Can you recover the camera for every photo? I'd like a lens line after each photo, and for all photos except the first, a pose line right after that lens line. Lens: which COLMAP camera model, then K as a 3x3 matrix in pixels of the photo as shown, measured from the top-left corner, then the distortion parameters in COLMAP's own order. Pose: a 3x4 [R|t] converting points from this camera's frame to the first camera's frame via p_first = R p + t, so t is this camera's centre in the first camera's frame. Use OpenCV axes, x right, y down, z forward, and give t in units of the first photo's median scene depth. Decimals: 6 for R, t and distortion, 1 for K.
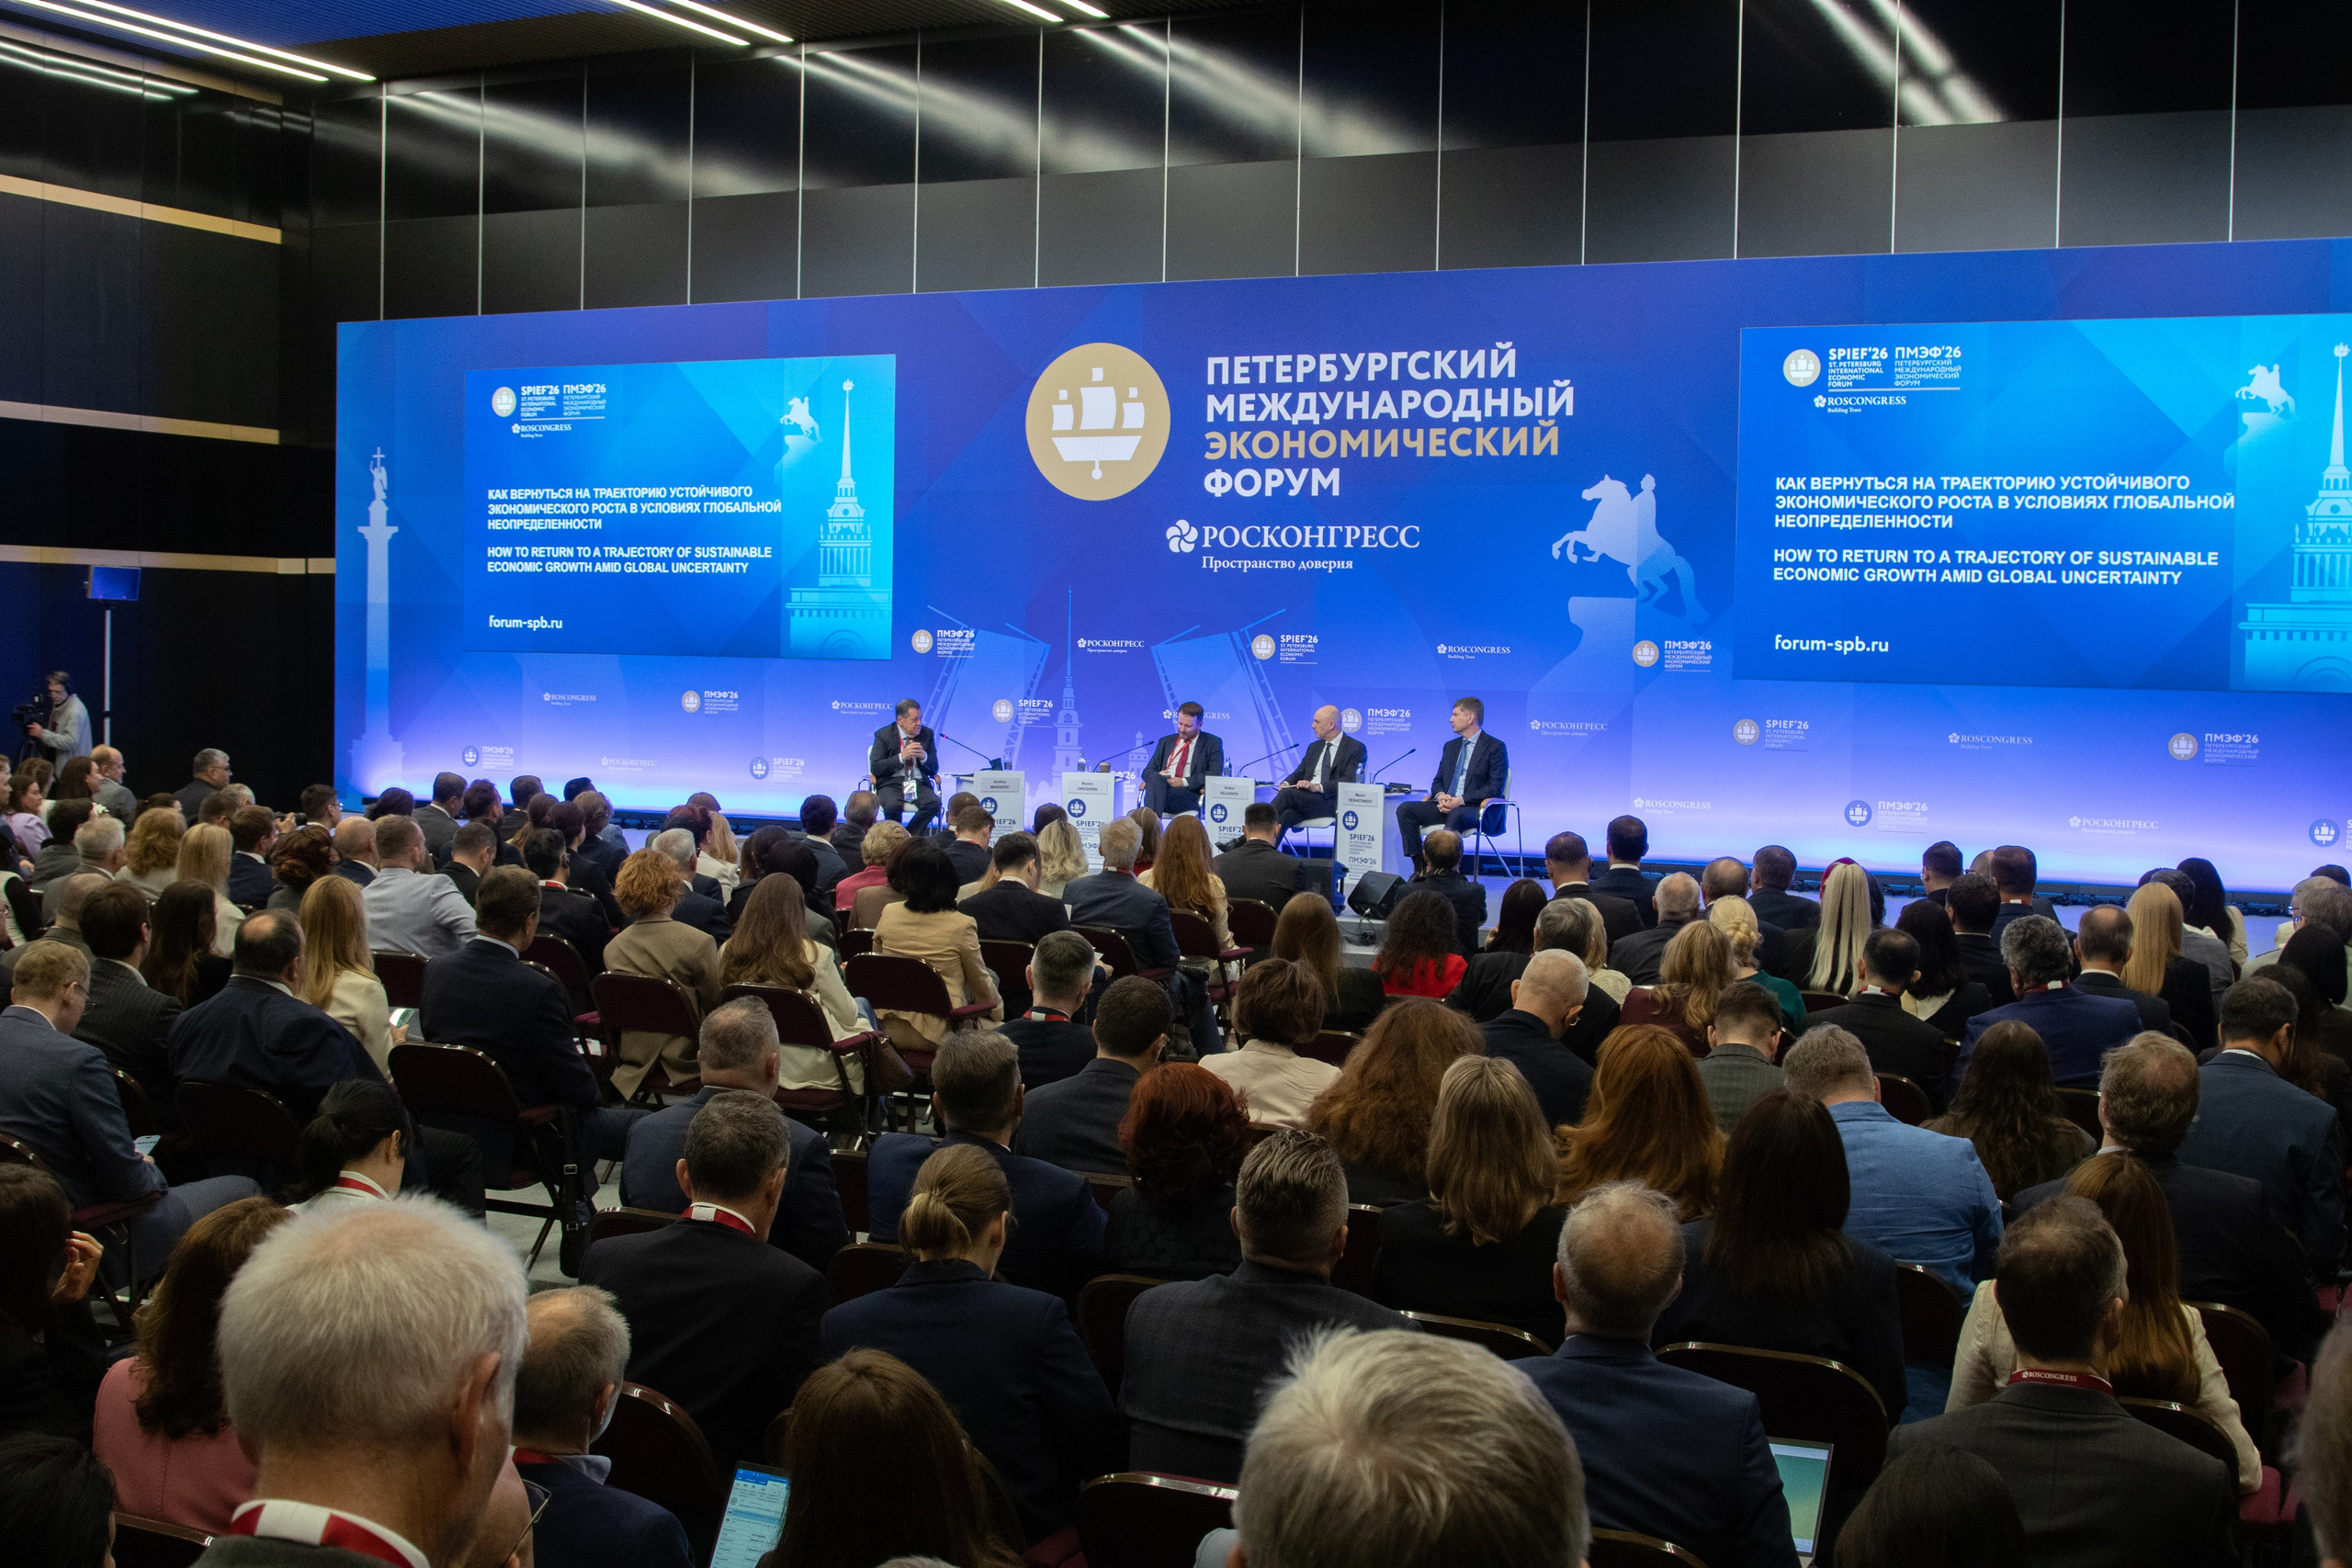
lens RADIAL K [[2748.2, 0, 1176.0], [0, 2748.2, 784.0], [0, 0, 1]] dist [-0.122250, 0.003865]
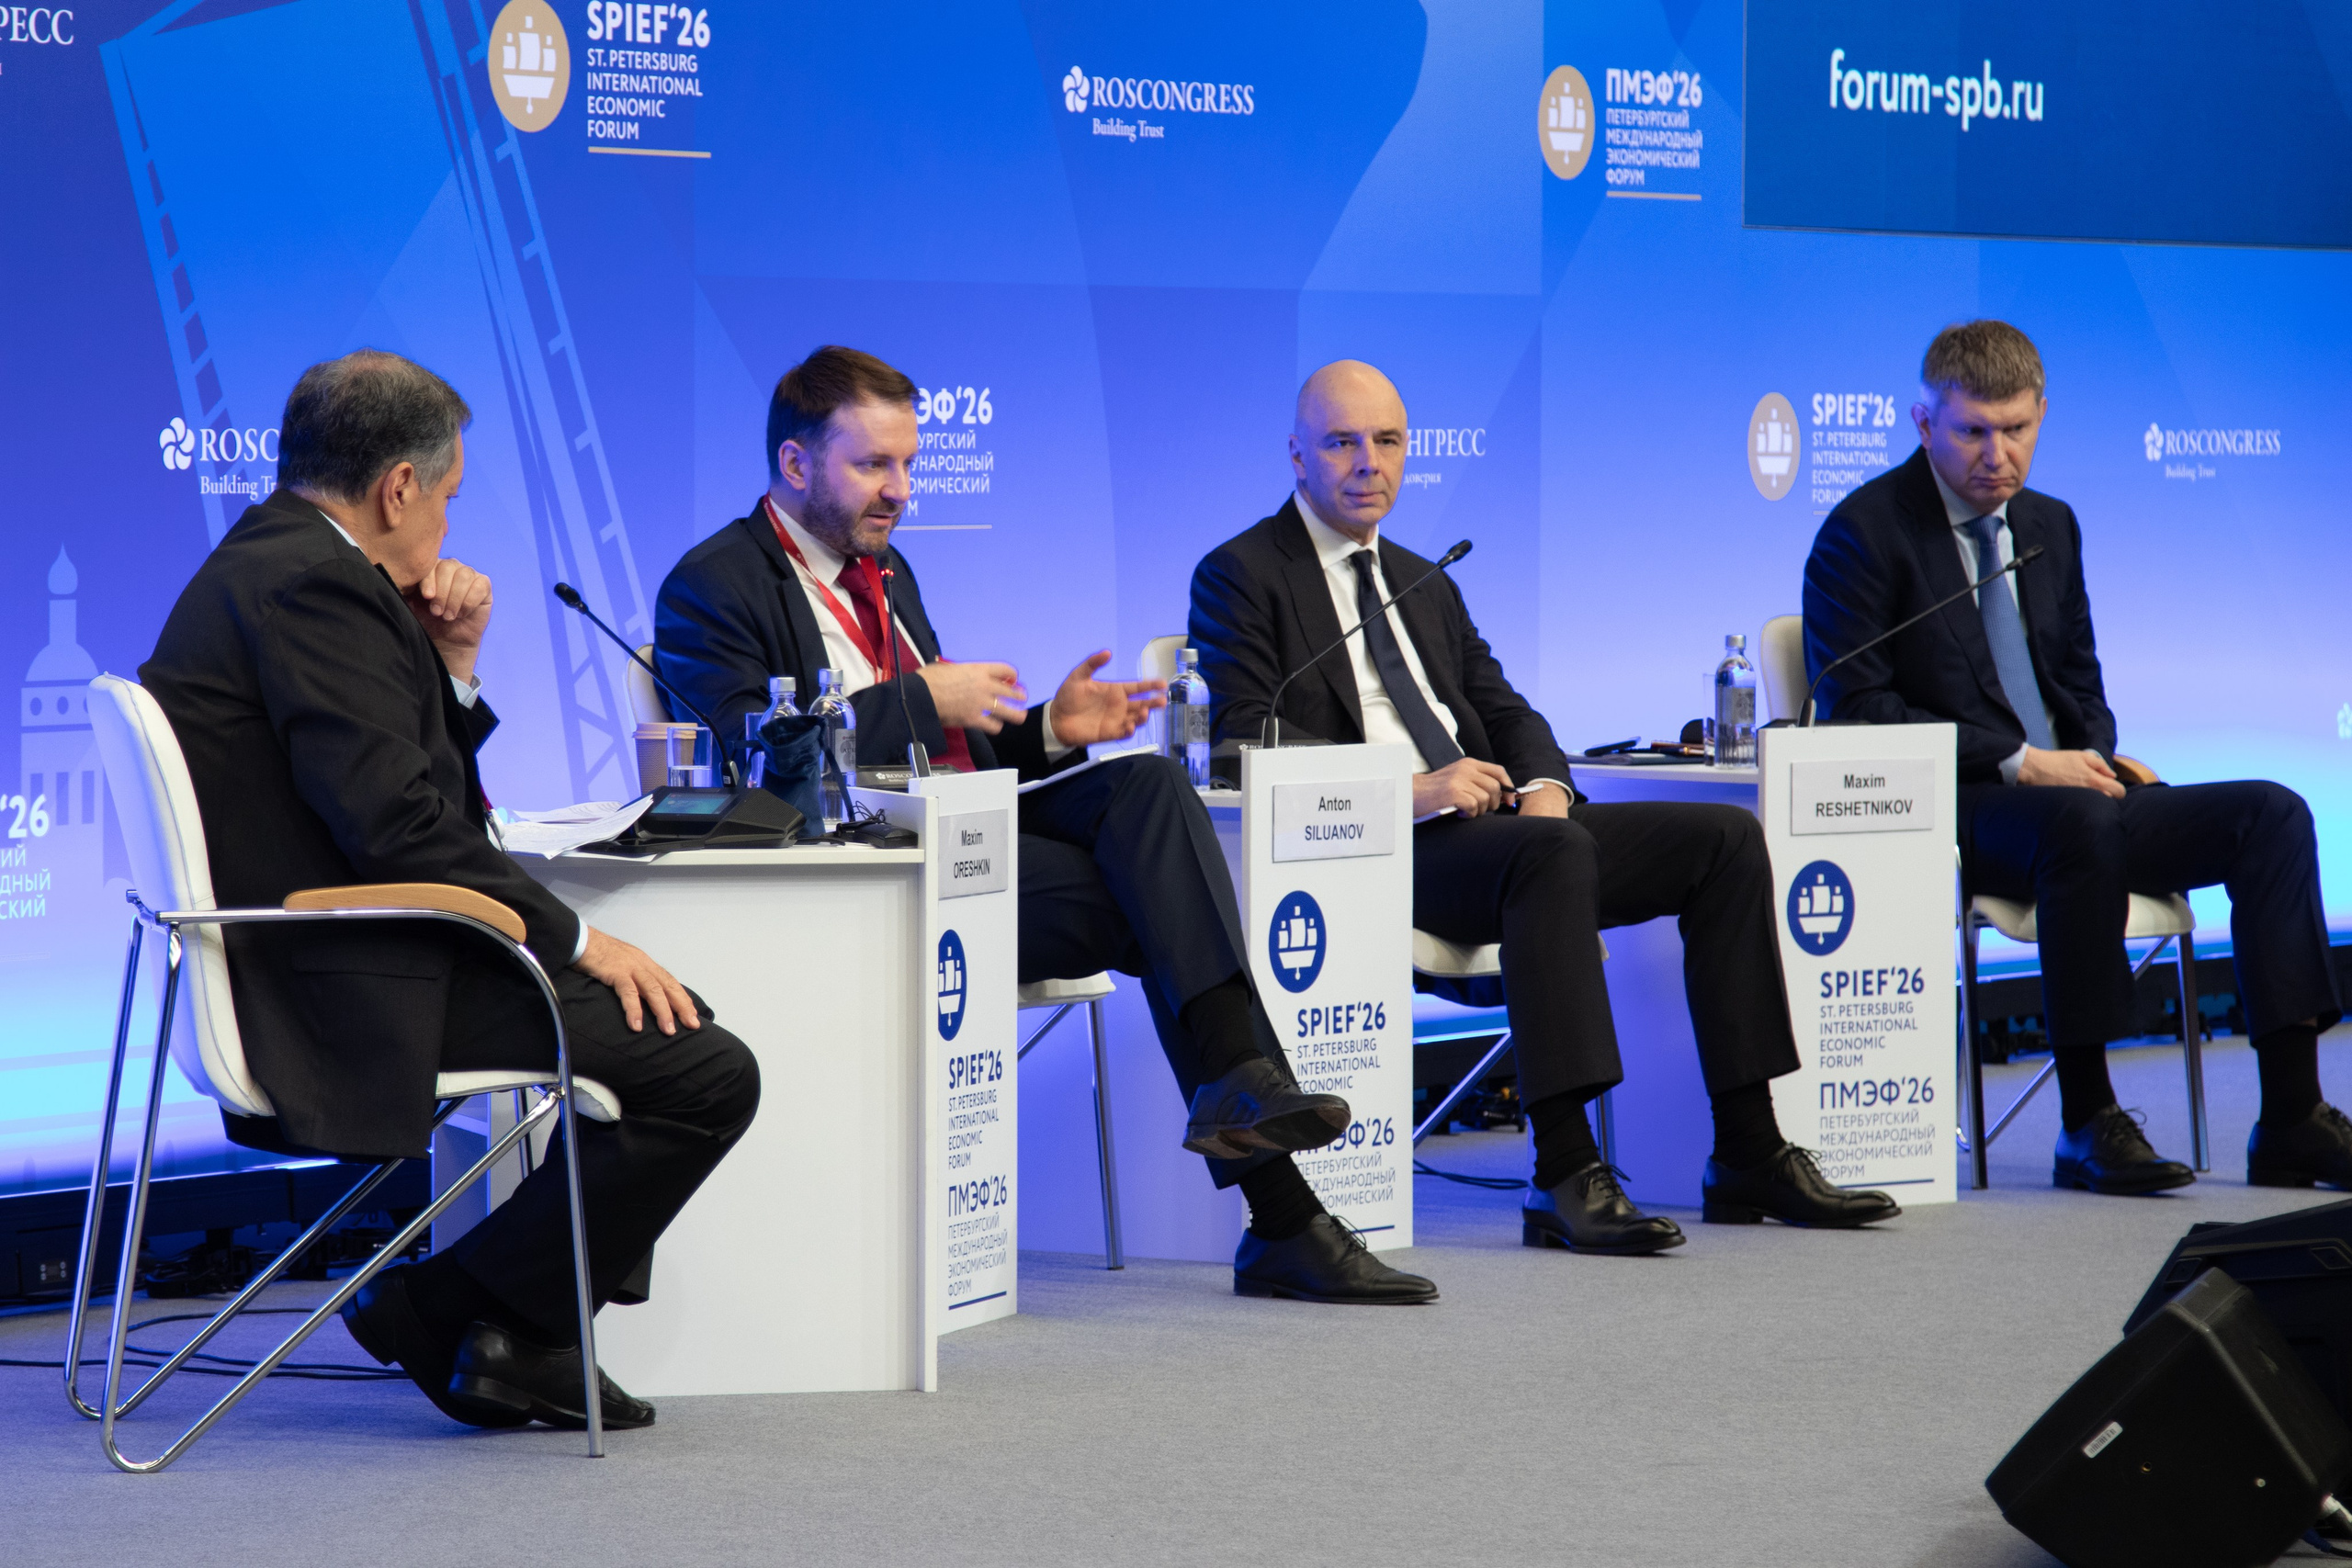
lens RADIAL K [[9398.7, 0, 1176.0], [0, 9398.7, 784.0], [0, 0, 1]] dist [0.551485, 0.108556]
pose [[0.116091, -0.054897, 0.991720, -0.602416], [0.050426, 0.997510, 0.049315, -0.031255], [-0.991958, 0.044283, 0.118570, 0.898080]]
